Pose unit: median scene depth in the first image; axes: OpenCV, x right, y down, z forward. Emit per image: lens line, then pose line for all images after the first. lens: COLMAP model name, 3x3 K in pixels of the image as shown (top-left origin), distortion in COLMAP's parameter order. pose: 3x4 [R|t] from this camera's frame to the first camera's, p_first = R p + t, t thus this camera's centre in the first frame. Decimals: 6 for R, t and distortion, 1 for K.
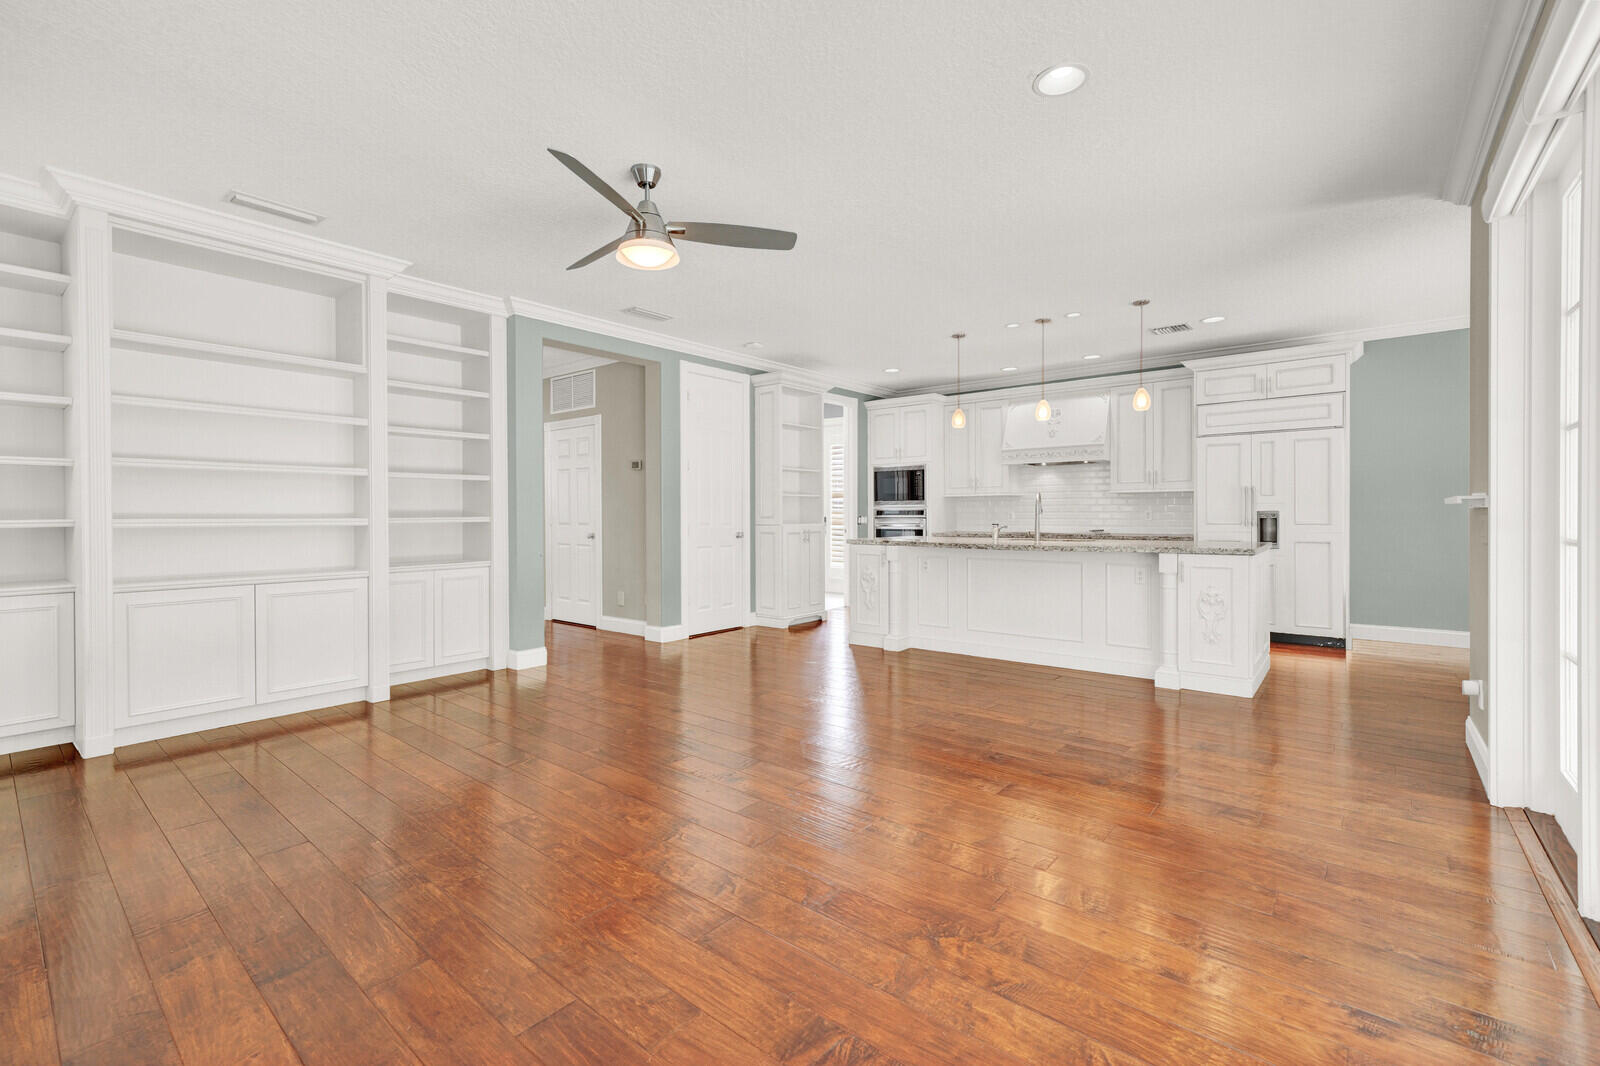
lens RADIAL K [[697.0, 0, 785.6], [0, 697.0, 523.3], [0, 0, 1]] dist [0.008142, 0.000081]
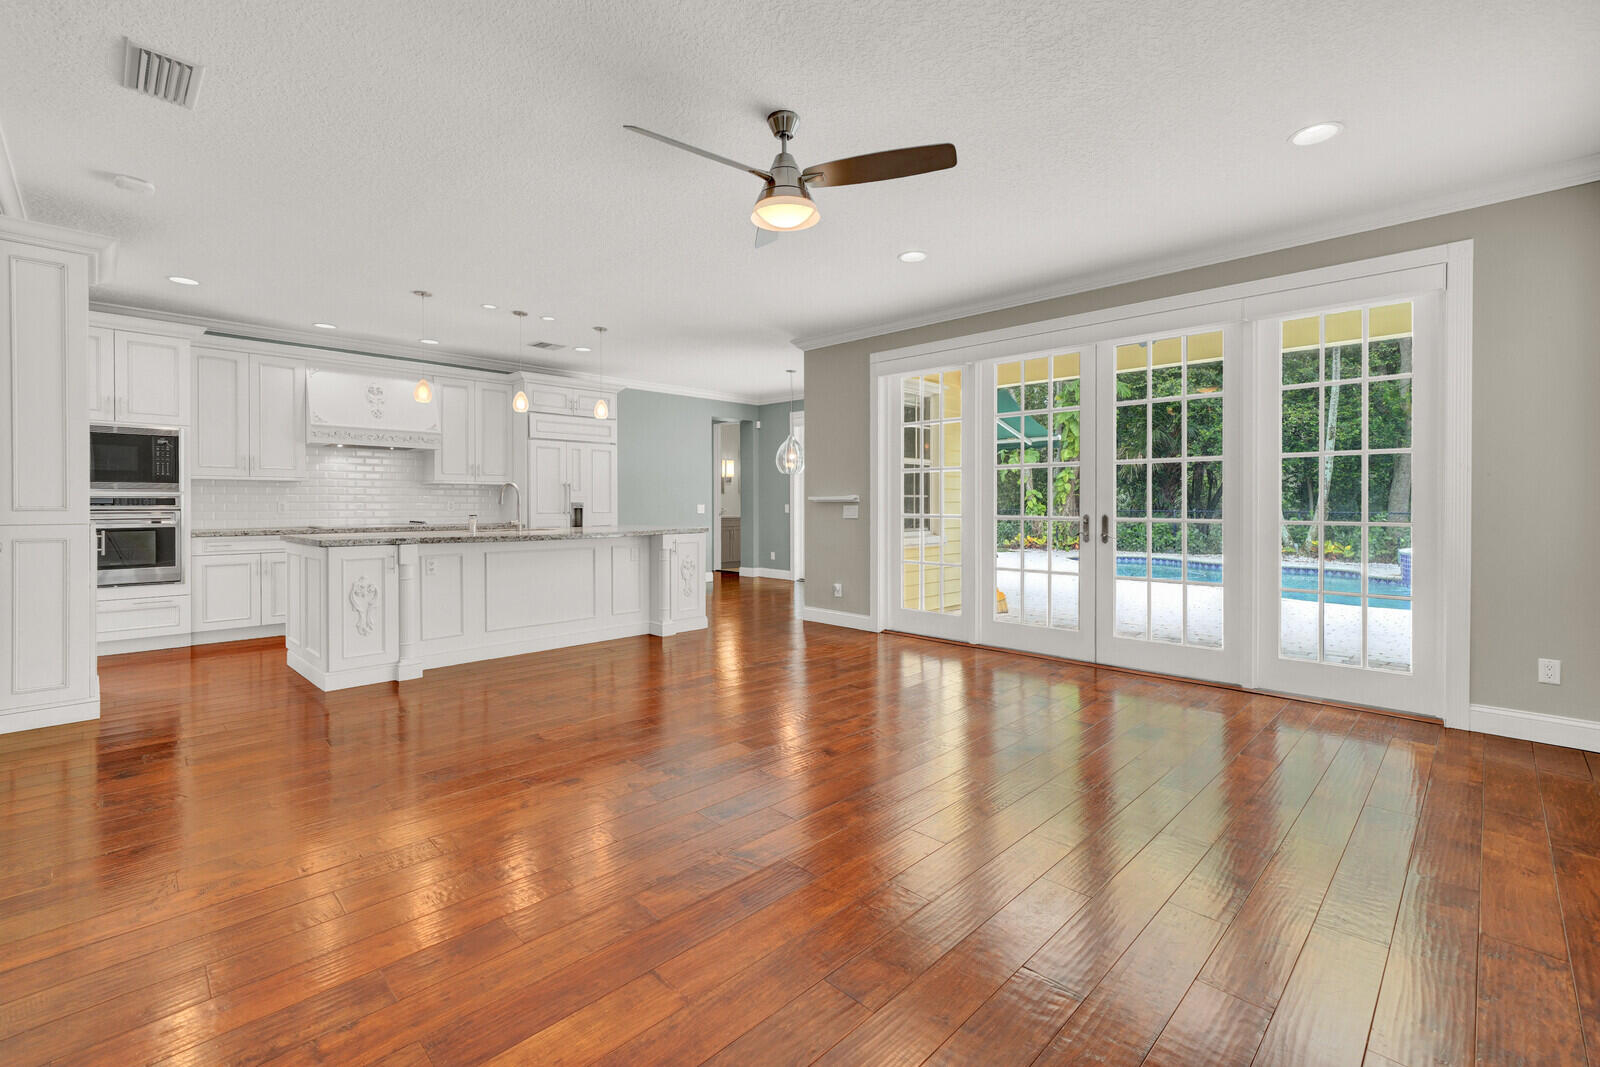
lens RADIAL K [[697.0, 0, 806.2], [0, 697.0, 505.6], [0, 0, 1]] dist [0.008142, 0.000081]
pose [[0.075943, 0.001689, 0.997111, -0.473161], [0.011594, 0.999929, -0.002577, -0.003379], [-0.997045, 0.011756, 0.075918, 0.400737]]
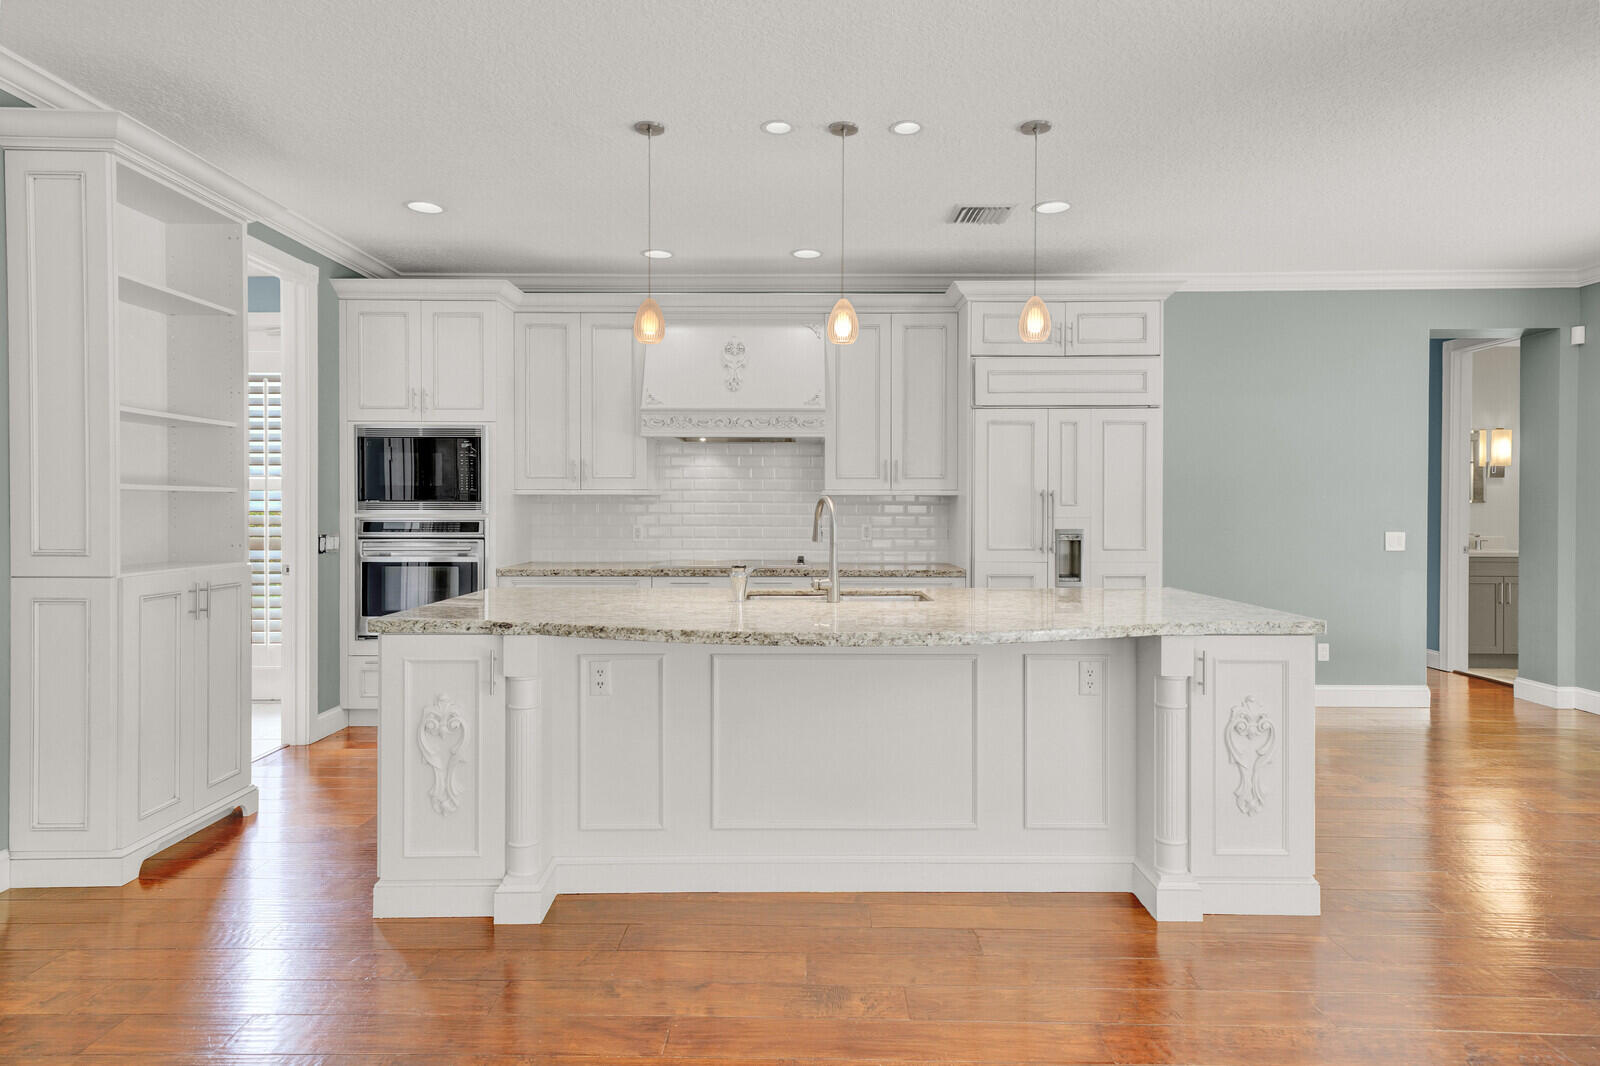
lens RADIAL K [[893.2, 0, 791.9], [0, 893.2, 516.3], [0, 0, 1]] dist [0.020133, -0.001294]
pose [[0.774325, -0.000749, 0.632787, -0.028030], [0.002725, 0.999994, -0.002151, -0.023717], [-0.632782, 0.003390, 0.774323, 0.436411]]
